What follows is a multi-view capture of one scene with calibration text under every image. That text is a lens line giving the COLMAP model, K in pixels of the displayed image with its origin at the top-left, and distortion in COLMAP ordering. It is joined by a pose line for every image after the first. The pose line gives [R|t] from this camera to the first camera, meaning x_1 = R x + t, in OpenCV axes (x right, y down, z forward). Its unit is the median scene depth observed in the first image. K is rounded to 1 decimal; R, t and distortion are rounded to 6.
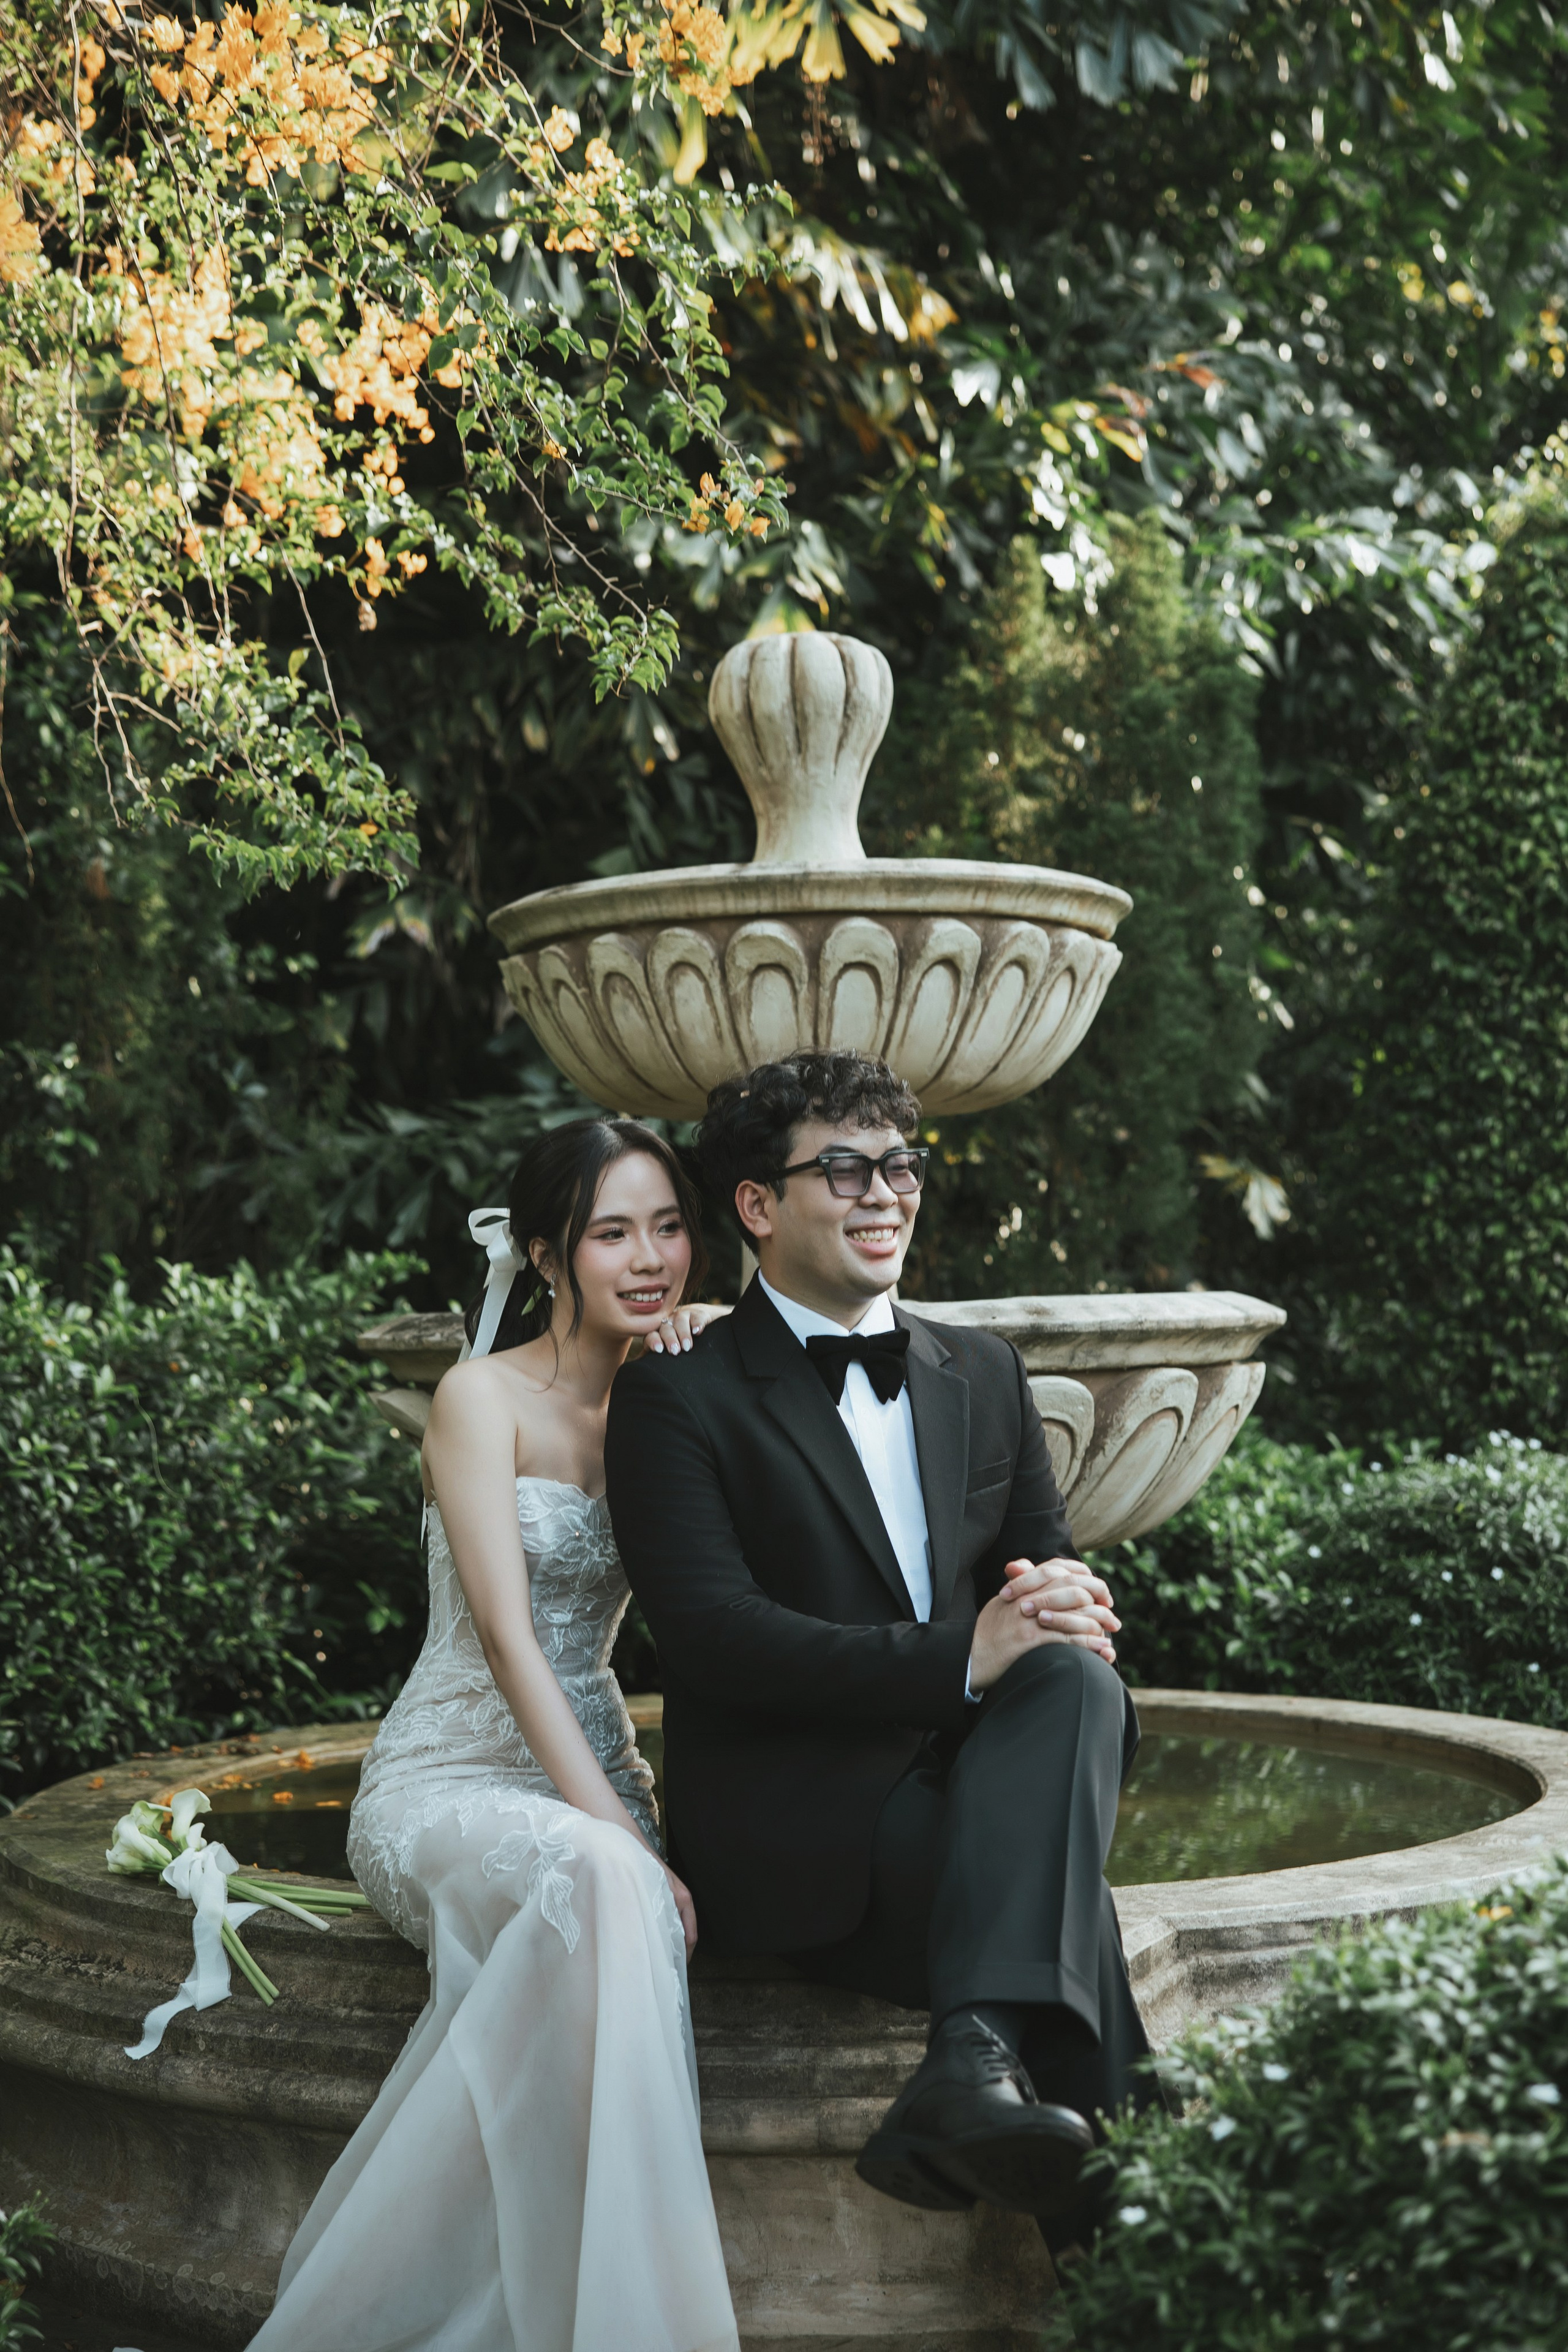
lens RADIAL K [[2898.1, 0, 784.0], [0, 2898.1, 1176.0], [0, 0, 1]] dist [0.026202, 0.072173]
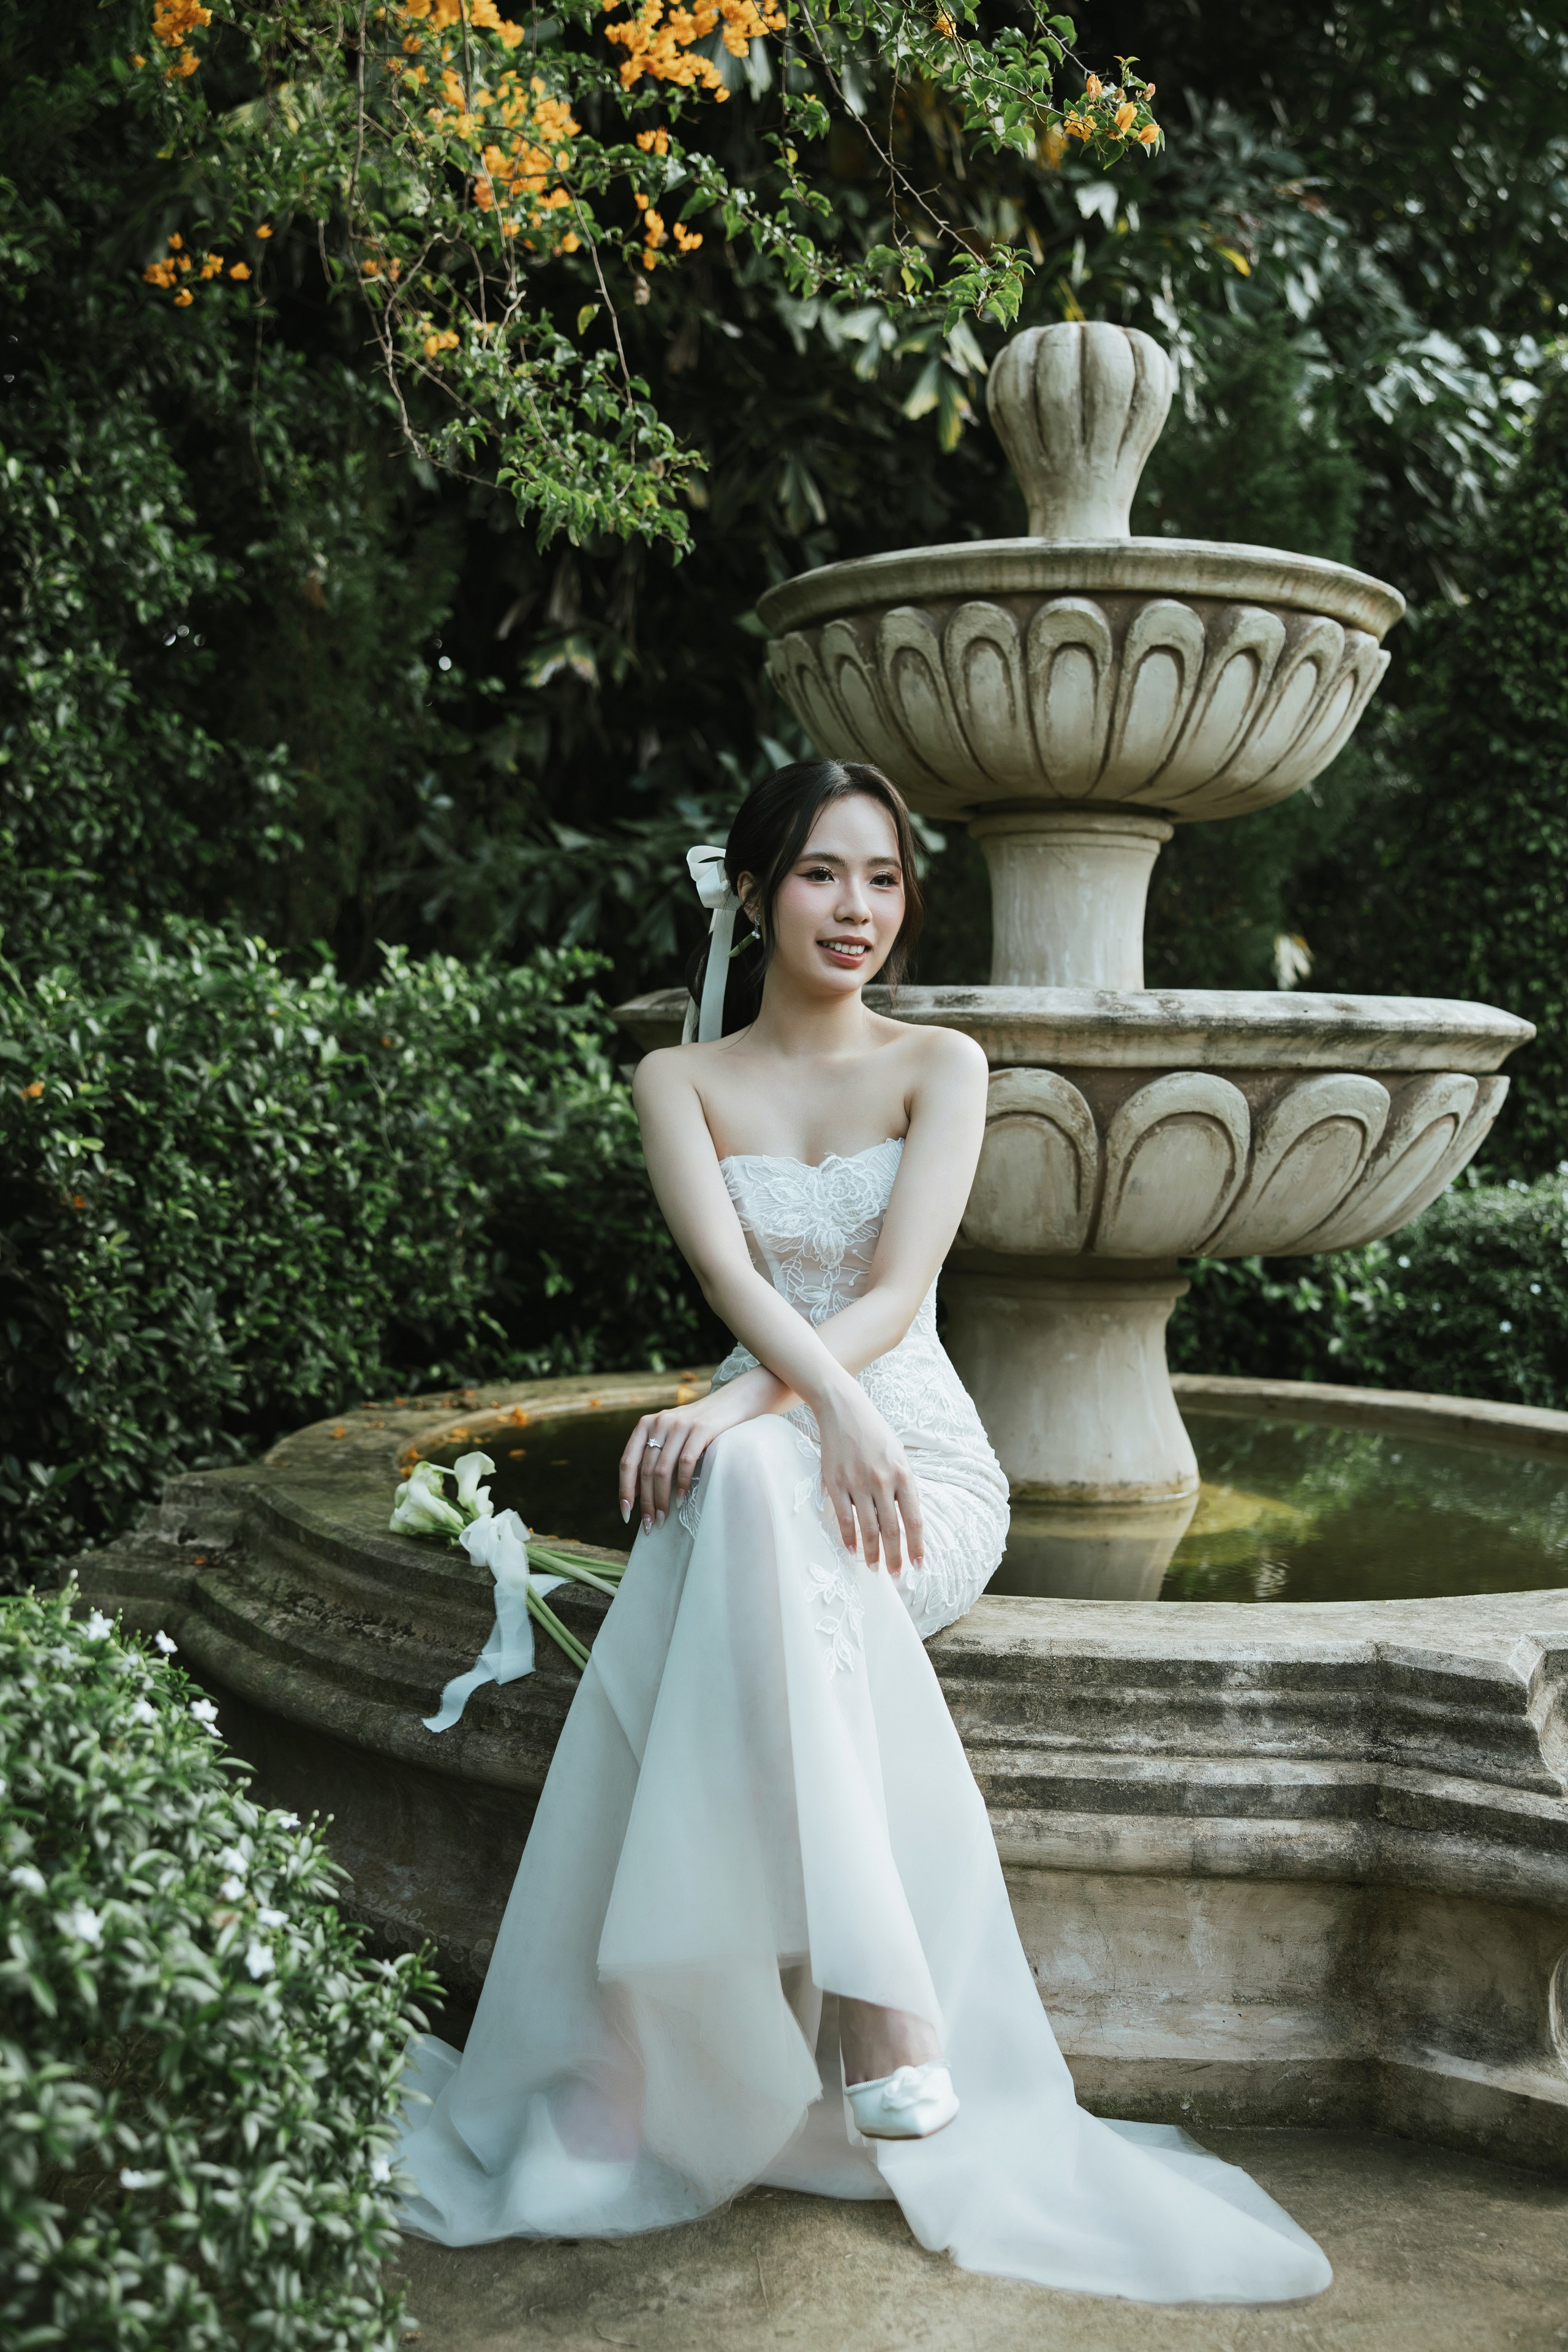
lens RADIAL K [[2295.6, 0, 811.7], [0, 2295.6, 1135.0], [0, 0, 1]] dist [-0.026791, 0.093084]
pose [[0.998608, 0.045423, 0.026804, -0.082737], [-0.047447, 0.995630, 0.080435, 0.026567], [-0.023033, -0.081595, 0.996399, 0.169225]]
